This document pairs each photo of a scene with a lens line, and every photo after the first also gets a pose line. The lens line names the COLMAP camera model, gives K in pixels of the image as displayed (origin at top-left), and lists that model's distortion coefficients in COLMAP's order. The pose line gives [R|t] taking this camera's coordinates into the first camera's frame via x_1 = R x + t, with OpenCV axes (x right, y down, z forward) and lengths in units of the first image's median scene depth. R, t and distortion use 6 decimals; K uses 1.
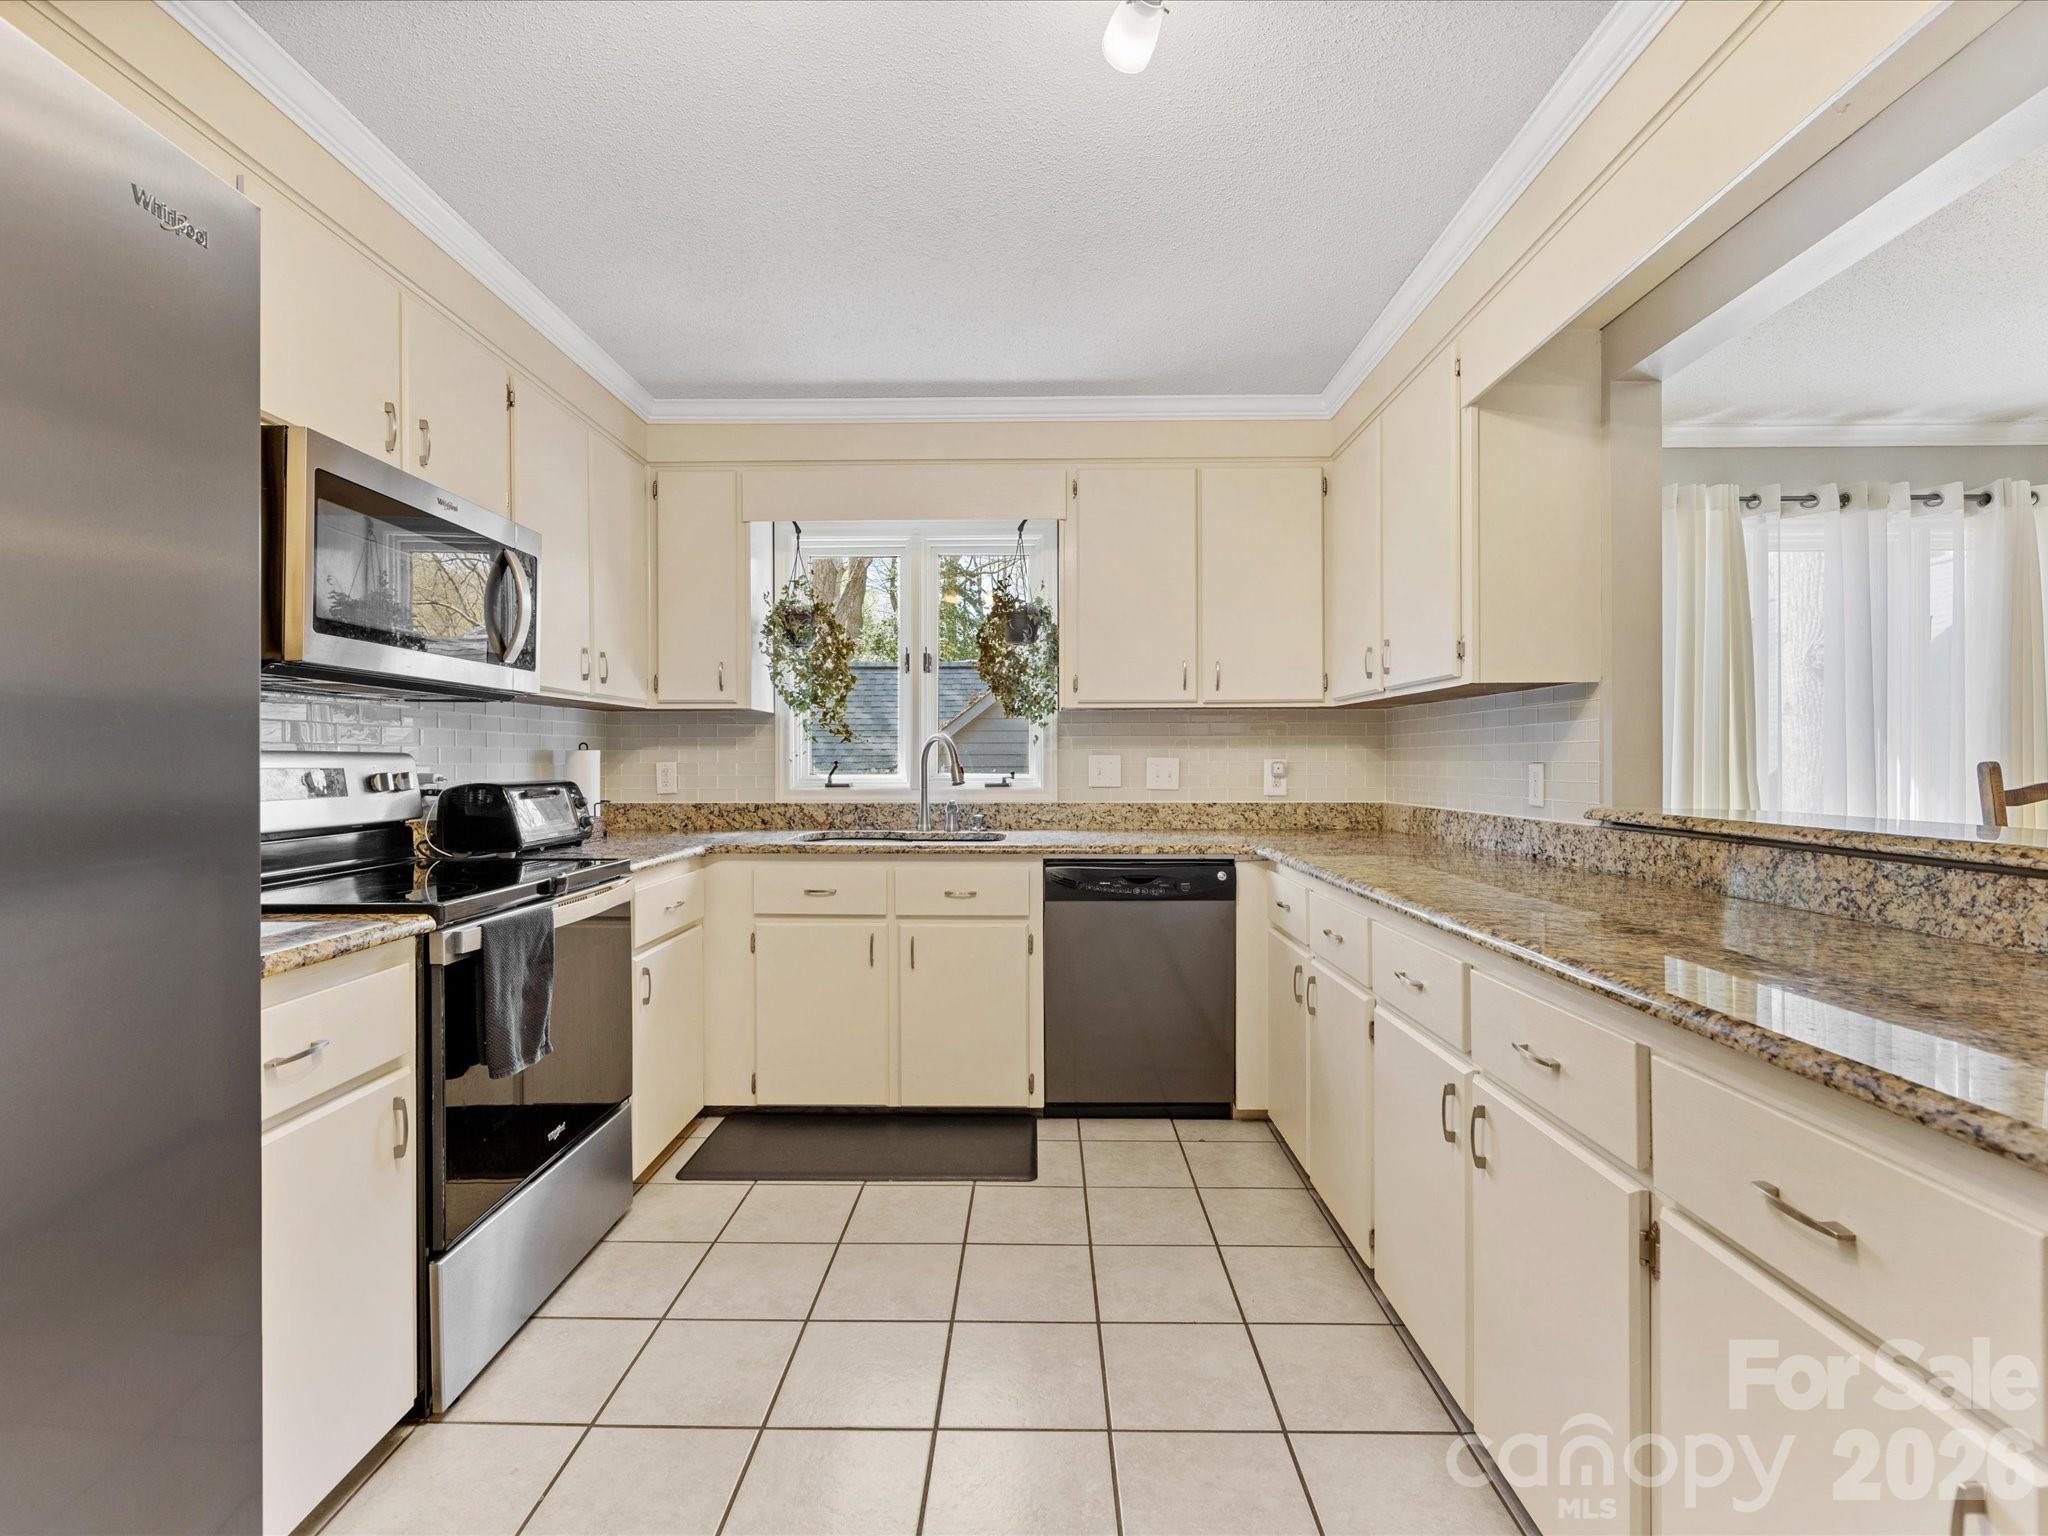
lens RADIAL K [[895.0, 0, 1012.5], [0, 895.0, 768.0], [0, 0, 1]] dist [-0.002911, -0.001158]
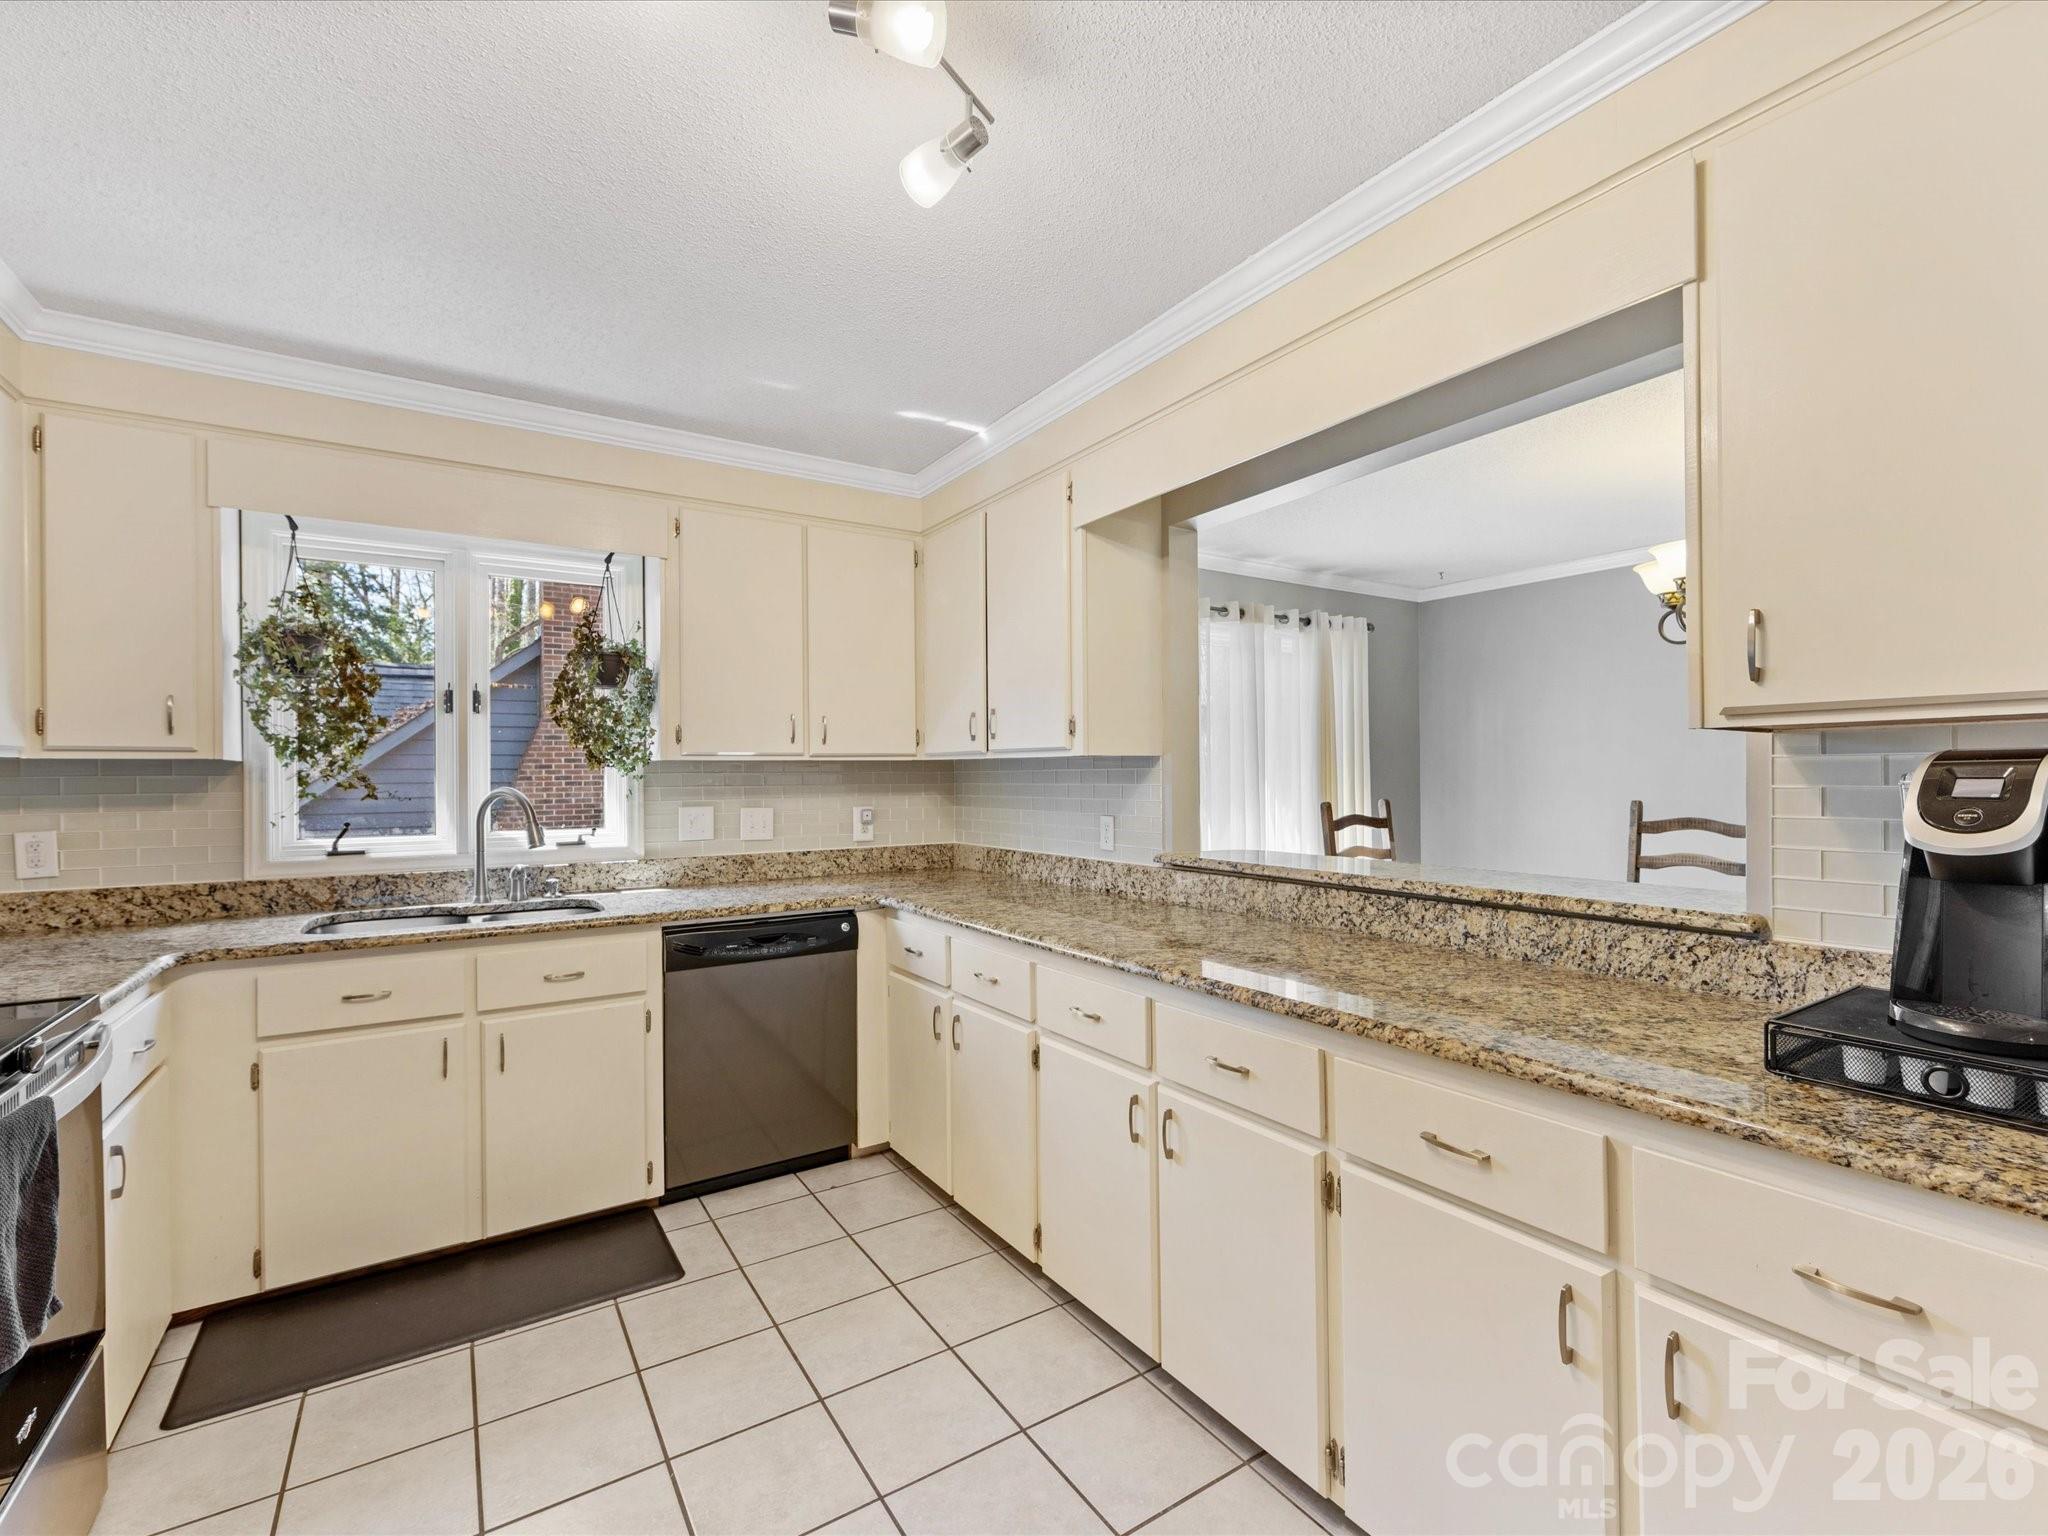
lens RADIAL K [[895.0, 0, 1005.4], [0, 895.0, 784.7], [0, 0, 1]] dist [-0.002911, -0.001158]
pose [[0.836390, -0.011119, 0.548022, -0.174314], [0.012626, 0.999920, 0.001017, -0.042248], [-0.547990, 0.006069, 0.836463, 0.030124]]
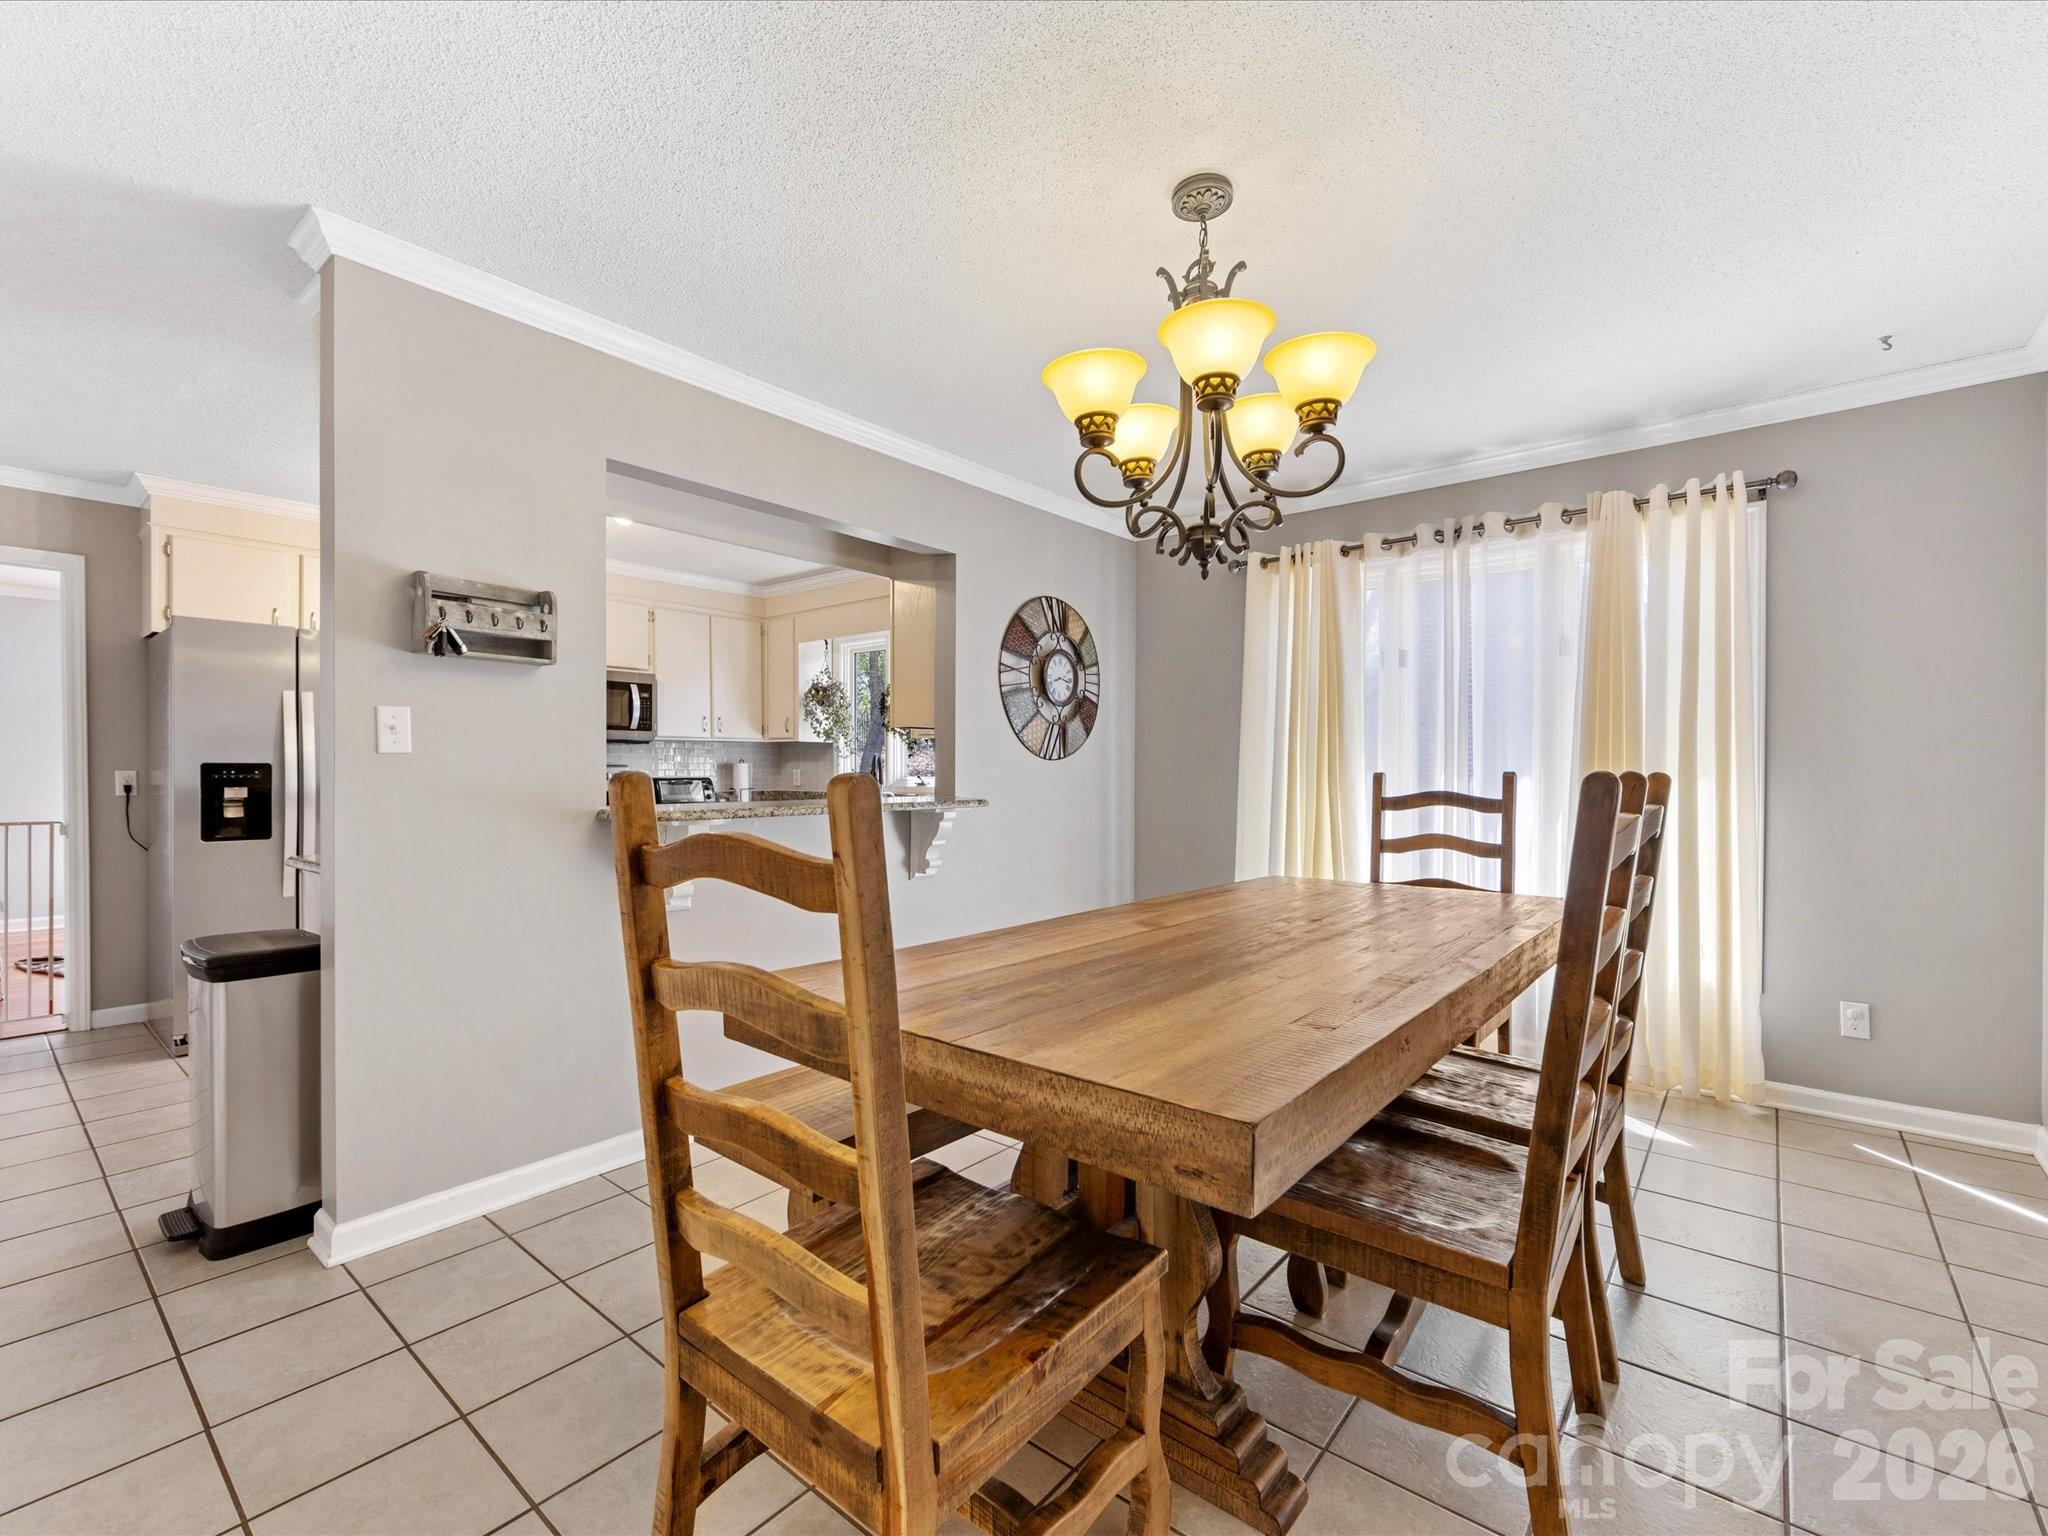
lens RADIAL K [[895.0, 0, 1019.1], [0, 895.0, 778.9], [0, 0, 1]] dist [-0.002911, -0.001158]
pose [[0.779608, 0.012583, -0.626141, 1.380161], [-0.026474, 0.999567, -0.012876, 0.027503], [0.625707, 0.026615, 0.779604, -0.188744]]
